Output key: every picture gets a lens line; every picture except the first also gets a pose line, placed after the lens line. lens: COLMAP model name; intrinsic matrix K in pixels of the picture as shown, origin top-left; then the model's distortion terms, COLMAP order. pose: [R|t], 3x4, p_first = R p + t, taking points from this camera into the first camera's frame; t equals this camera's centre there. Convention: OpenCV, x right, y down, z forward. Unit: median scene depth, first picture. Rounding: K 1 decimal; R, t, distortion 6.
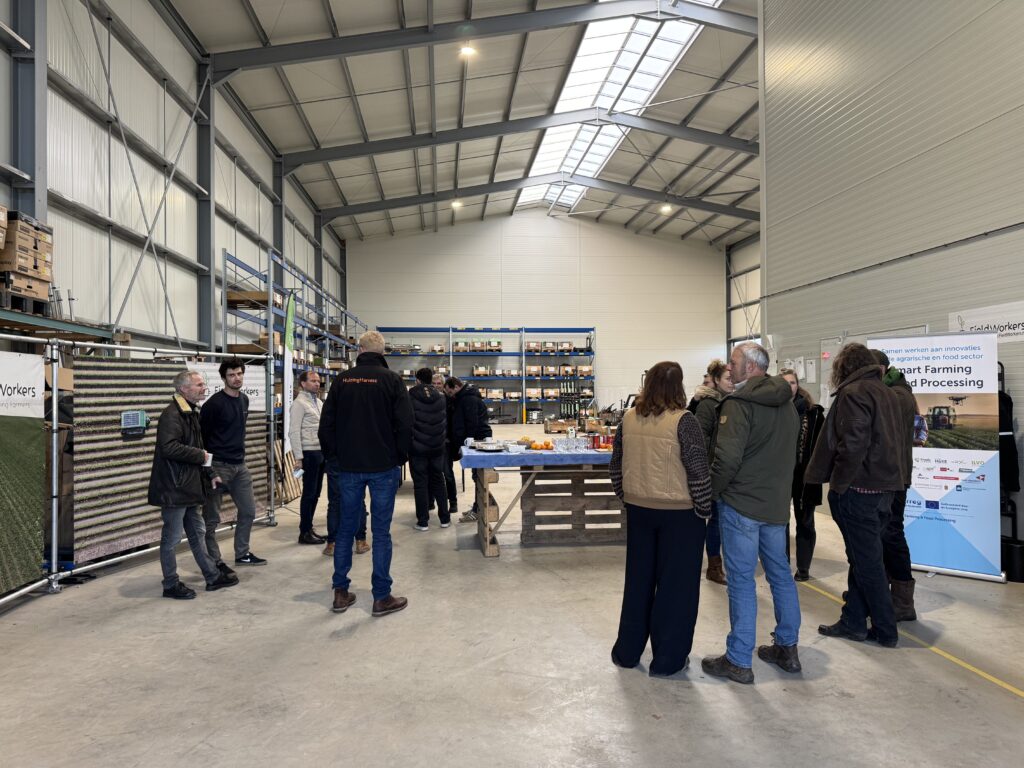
lens RADIAL K [[755.9, 0, 512.0], [0, 755.9, 384.0], [0, 0, 1]] dist [0.001170, 0.000635]
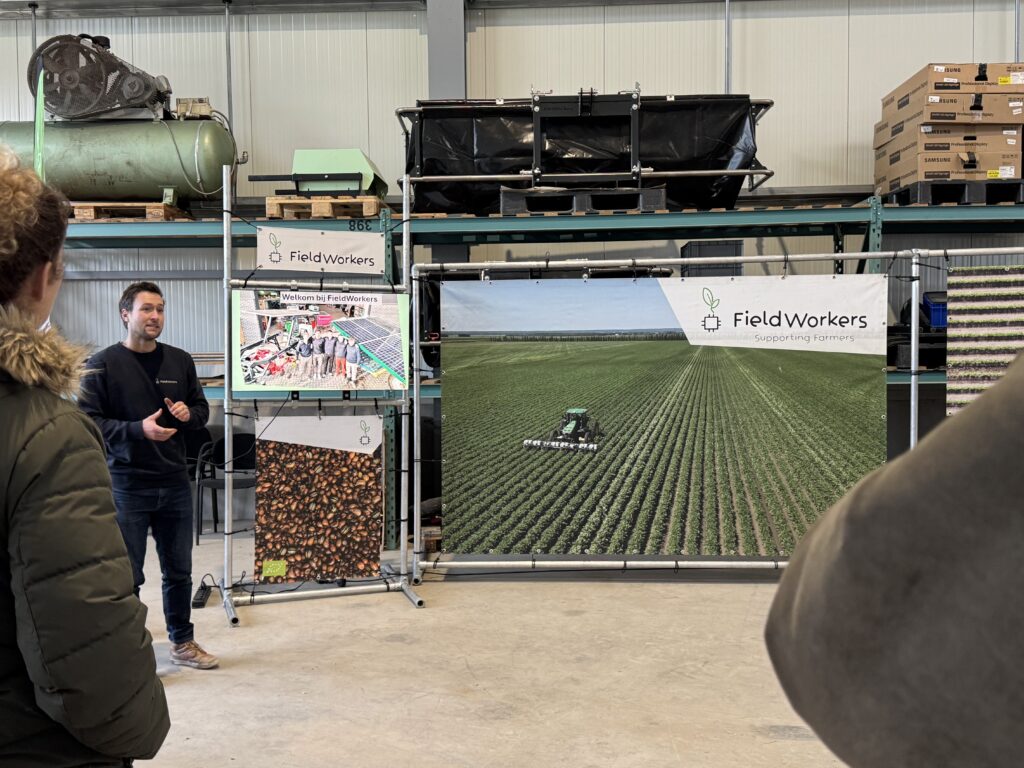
lens RADIAL K [[1100.4, 0, 512.0], [0, 1100.4, 384.0], [0, 0, 1]] dist [0.109771, 0.001333]
pose [[-0.153880, 0.053794, -0.986624, 0.775861], [0.021312, 0.998465, 0.051115, 0.011335], [0.987860, -0.013161, -0.154791, 1.094996]]
